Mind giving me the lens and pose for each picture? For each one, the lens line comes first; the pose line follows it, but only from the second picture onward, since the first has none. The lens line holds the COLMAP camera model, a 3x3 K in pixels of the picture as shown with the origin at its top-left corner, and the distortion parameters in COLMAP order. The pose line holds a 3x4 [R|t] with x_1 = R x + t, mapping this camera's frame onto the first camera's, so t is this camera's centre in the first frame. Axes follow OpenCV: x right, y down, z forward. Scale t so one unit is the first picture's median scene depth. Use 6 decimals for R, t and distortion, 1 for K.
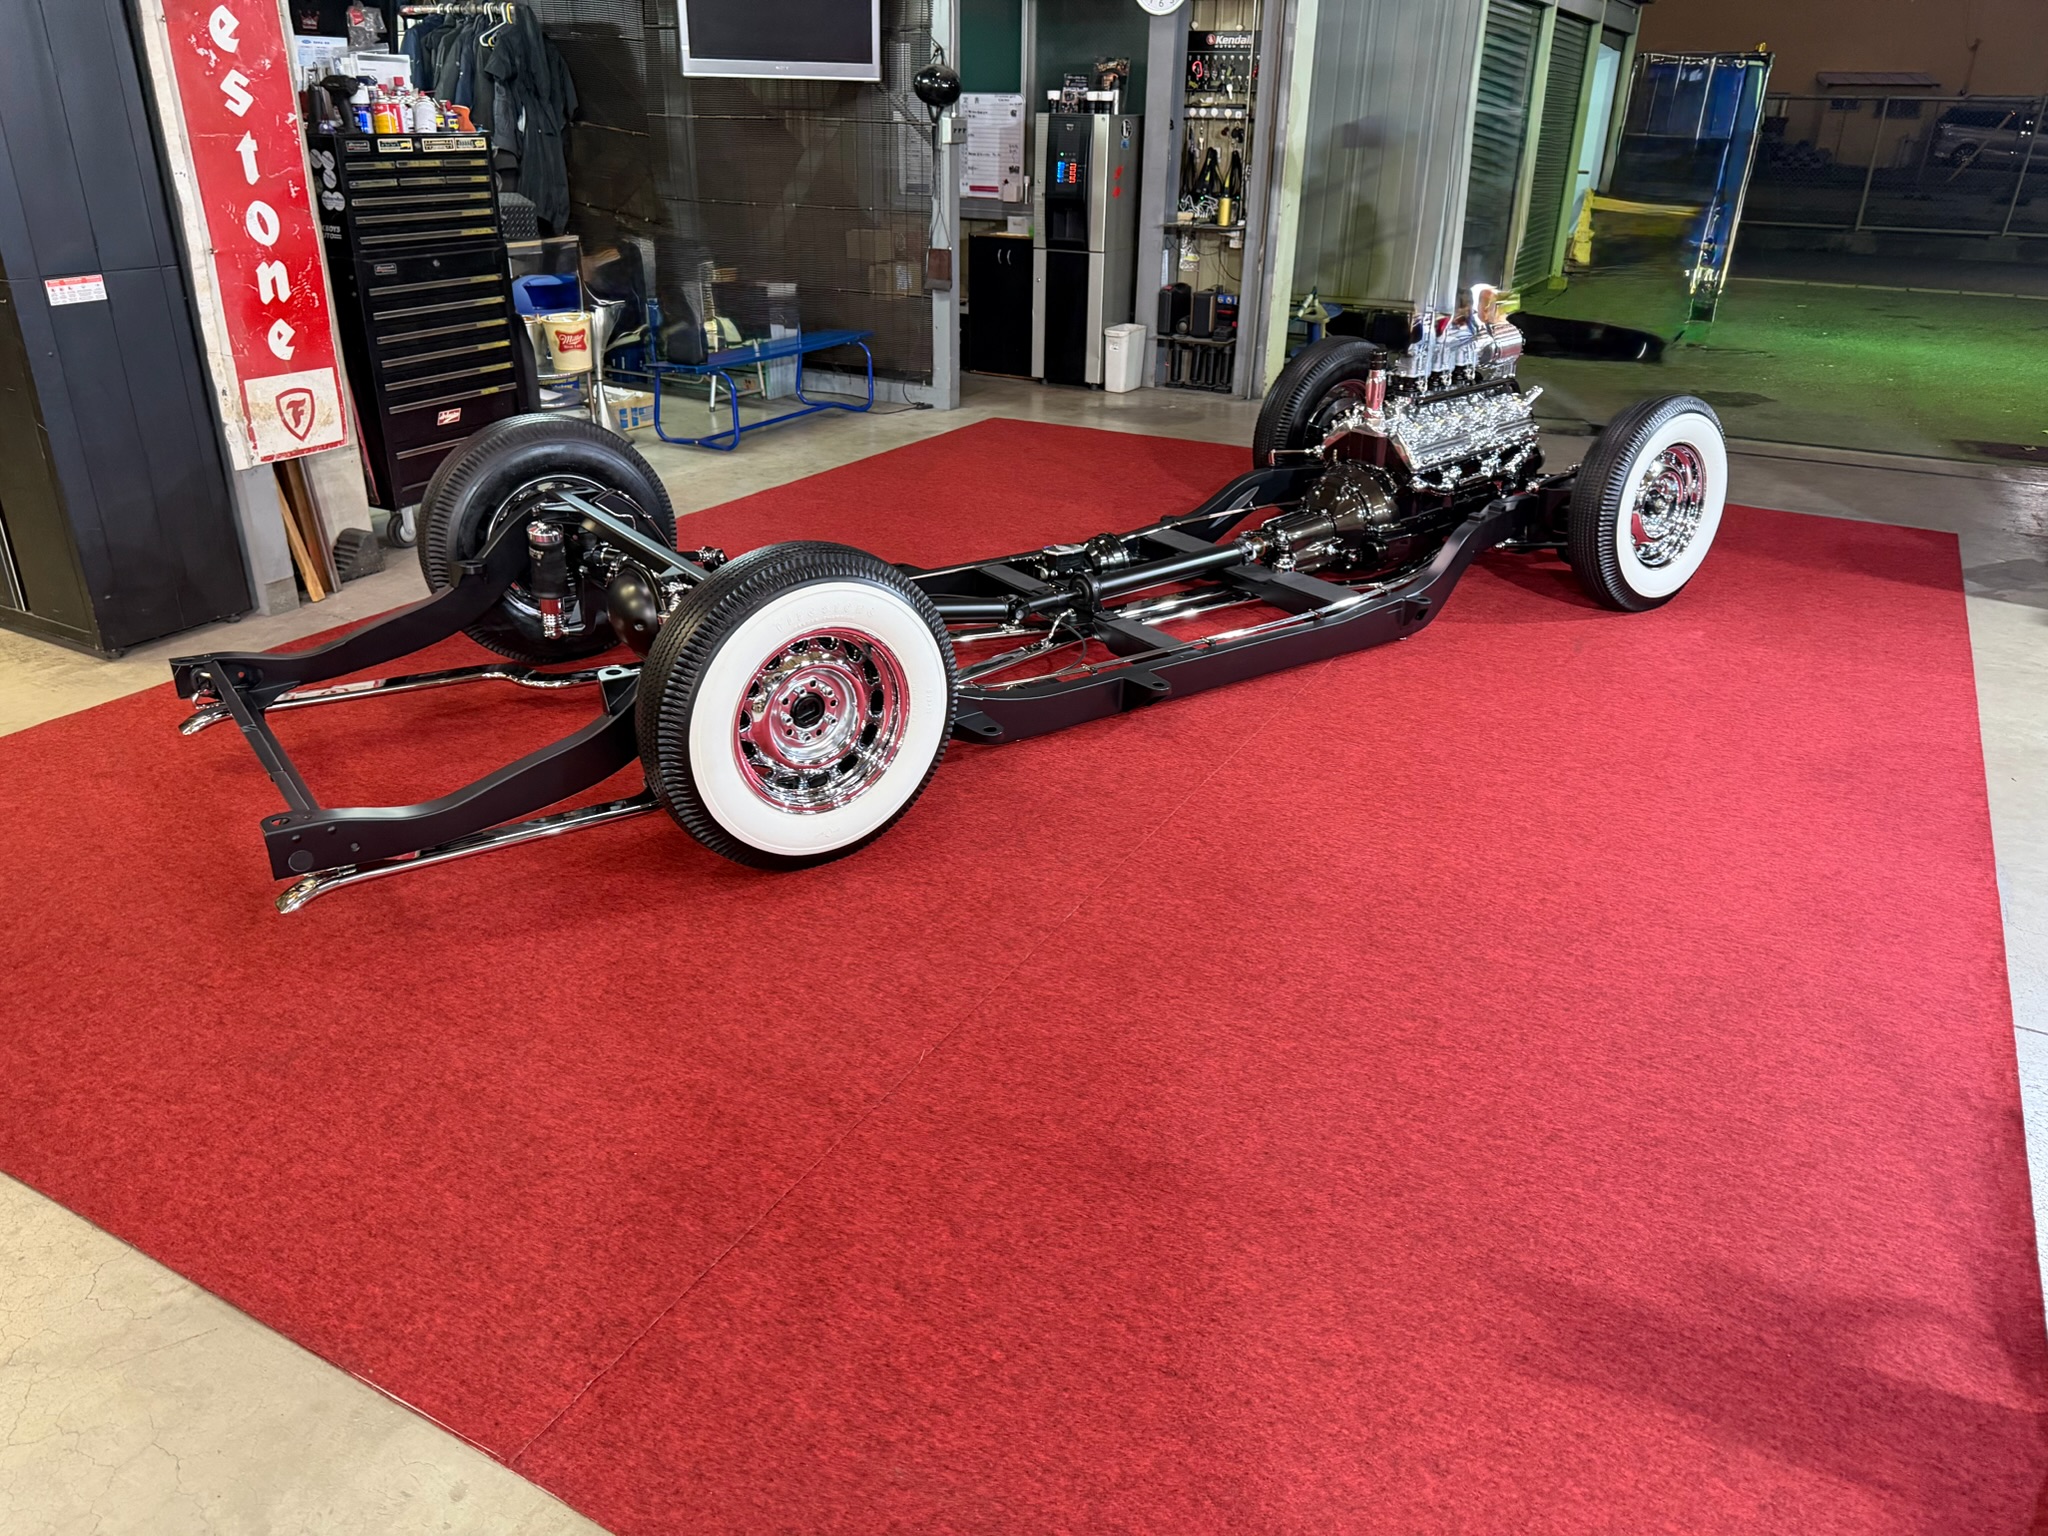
lens RADIAL K [[1419.3, 0, 1019.2], [0, 1419.3, 804.3], [0, 0, 1]] dist [0.017253, -0.021089]
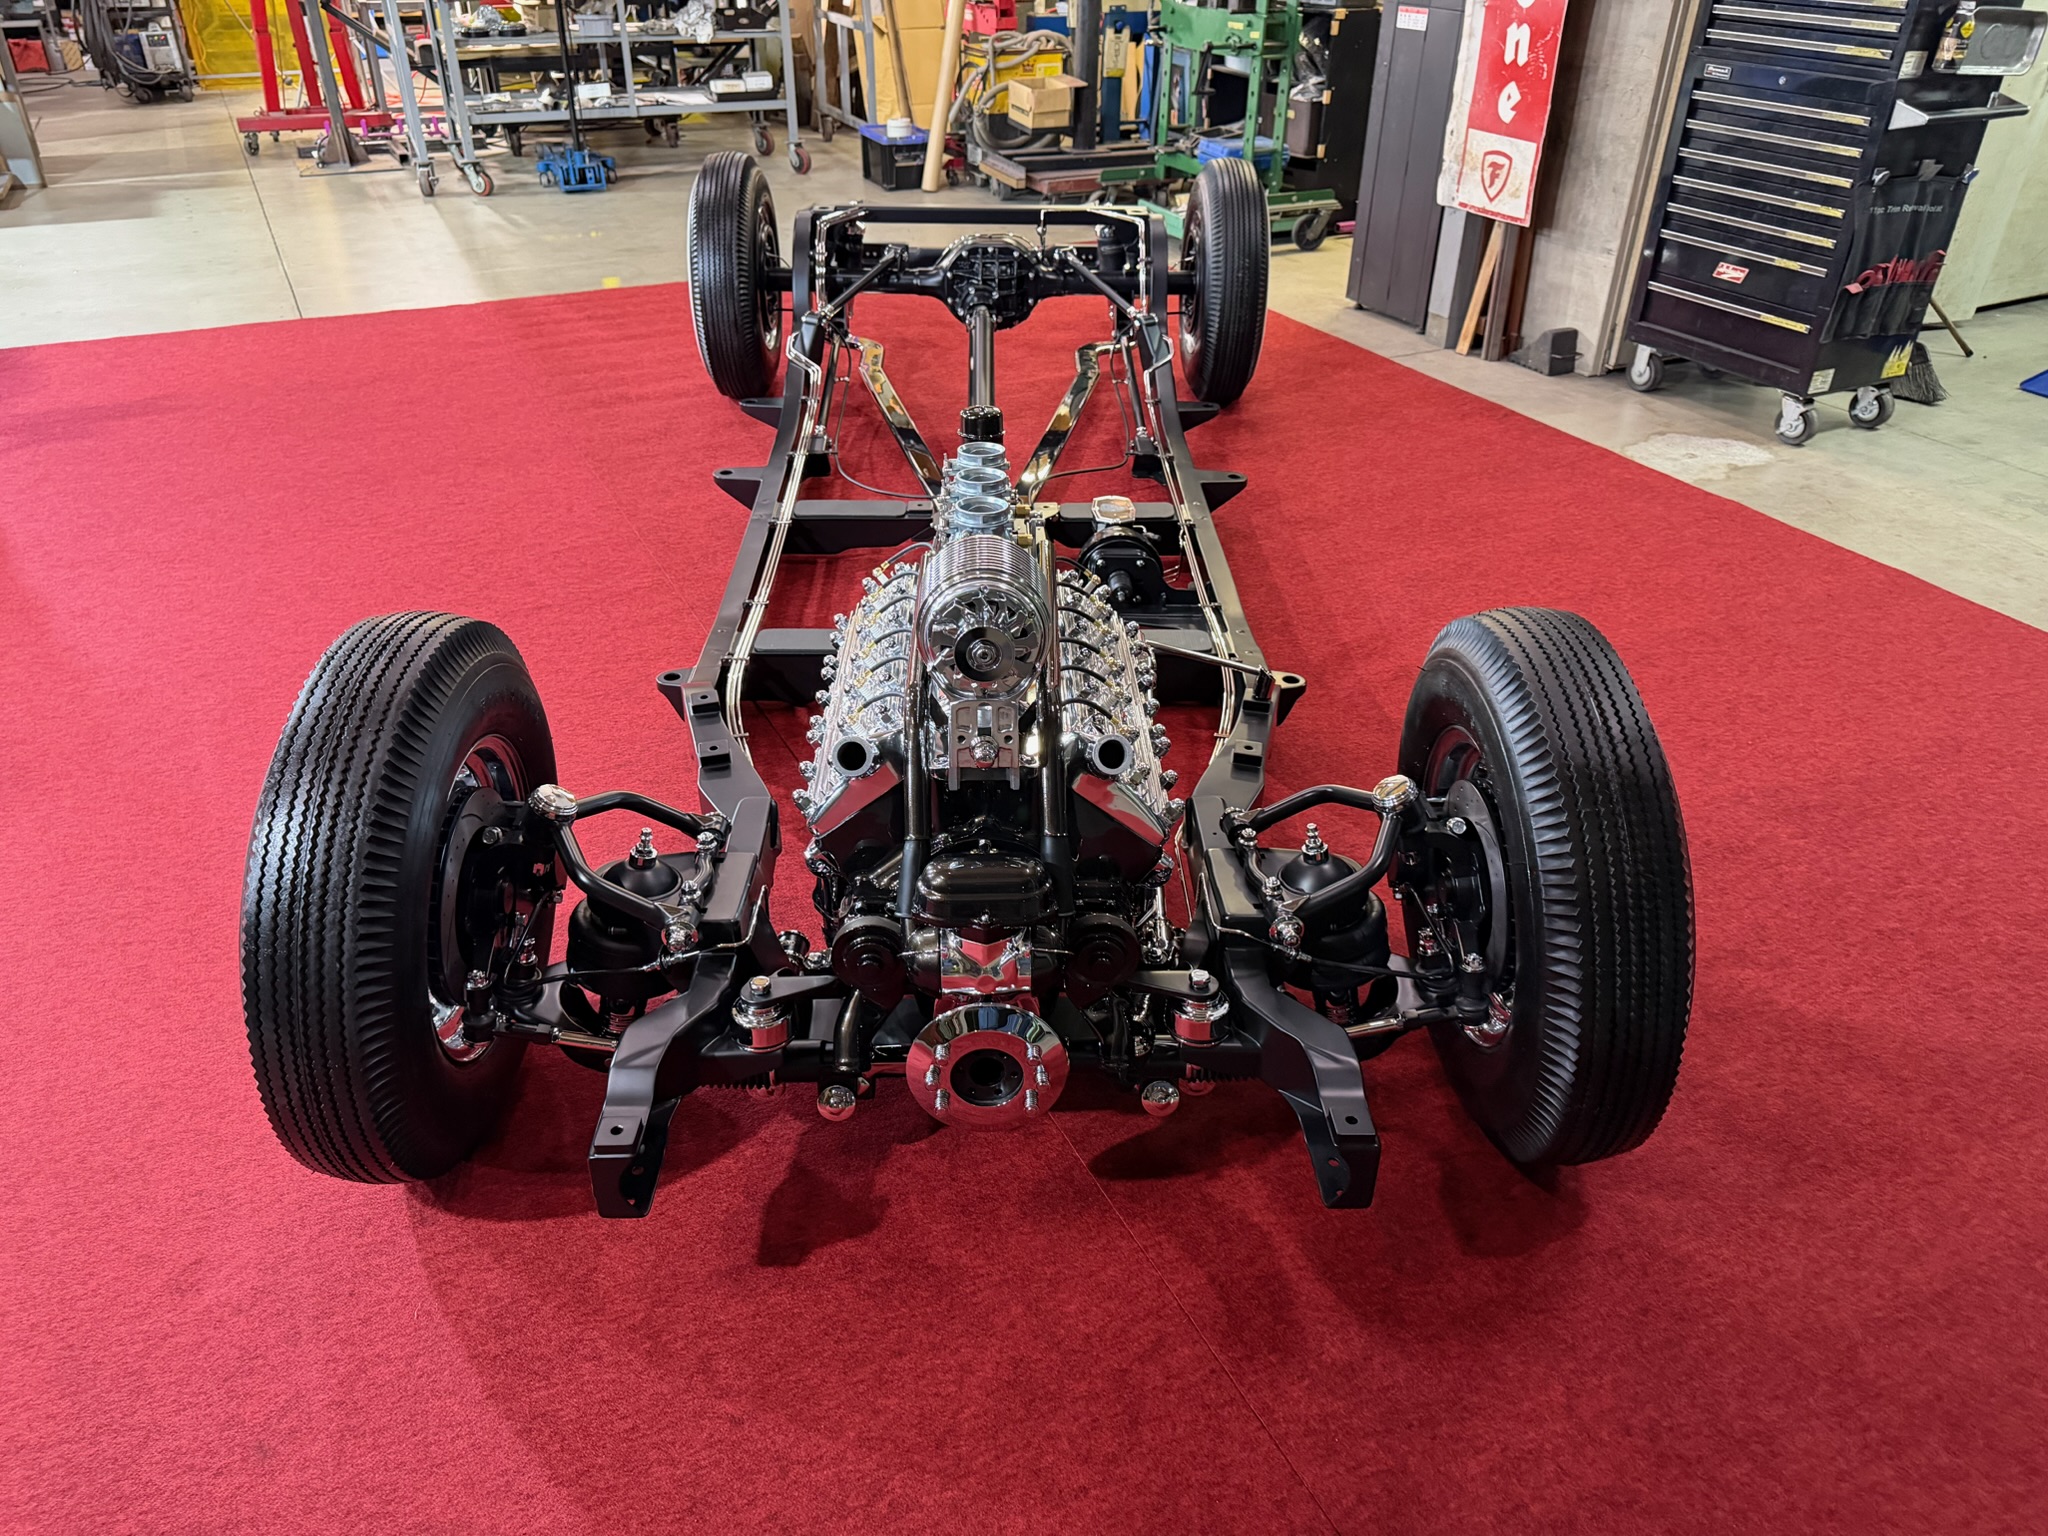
lens RADIAL K [[1419.3, 0, 1019.2], [0, 1419.3, 804.3], [0, 0, 1]] dist [0.017253, -0.021089]
pose [[-0.560463, 0.432195, -0.706462, 0.668175], [-0.392096, 0.612894, 0.686018, -0.593097], [0.729480, 0.661489, -0.174043, 1.269648]]
